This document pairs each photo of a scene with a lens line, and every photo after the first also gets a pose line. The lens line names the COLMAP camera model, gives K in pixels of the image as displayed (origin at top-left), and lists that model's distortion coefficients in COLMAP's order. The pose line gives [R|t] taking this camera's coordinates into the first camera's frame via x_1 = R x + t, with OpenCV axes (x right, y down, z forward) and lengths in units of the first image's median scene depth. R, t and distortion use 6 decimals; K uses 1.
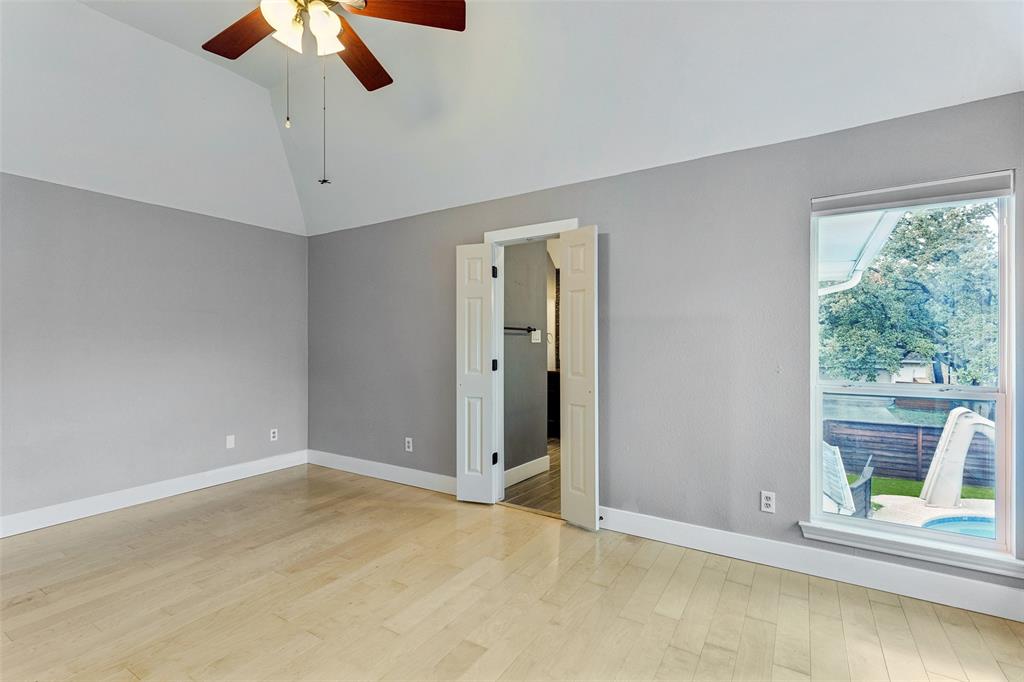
lens RADIAL K [[464.9, 0, 524.5], [0, 464.9, 340.6], [0, 0, 1]] dist [0.025011, 0.000436]
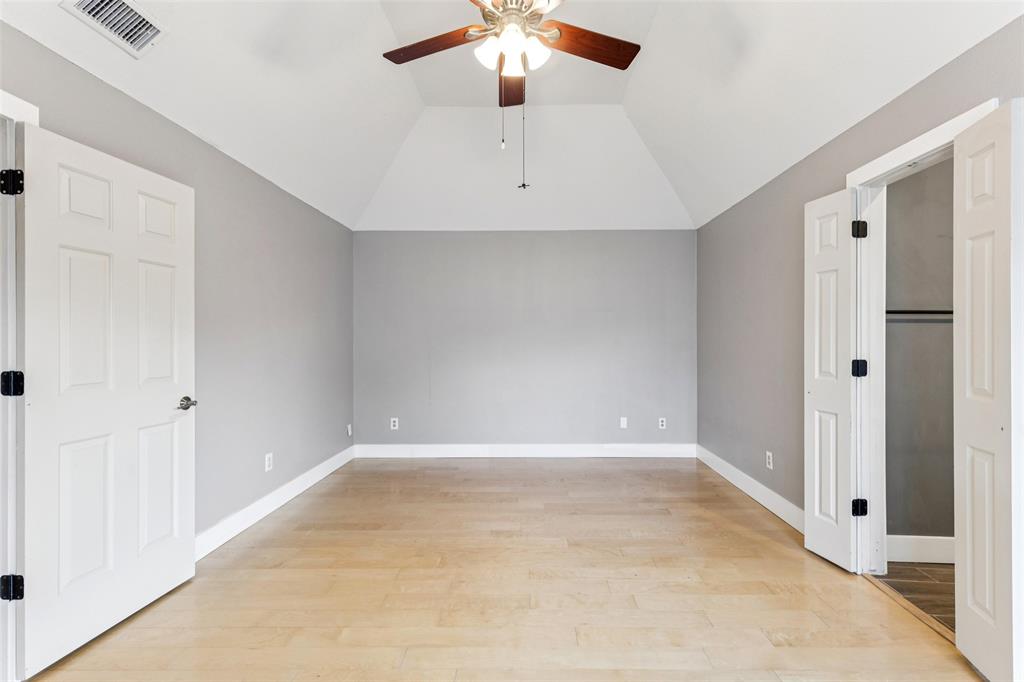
lens RADIAL K [[464.9, 0, 524.5], [0, 464.9, 340.6], [0, 0, 1]] dist [0.025011, 0.000436]
pose [[0.523951, 0.002494, -0.851745, 0.259170], [0.007273, 0.999946, 0.007402, 0.004052], [0.851717, -0.010073, 0.523905, 0.231354]]
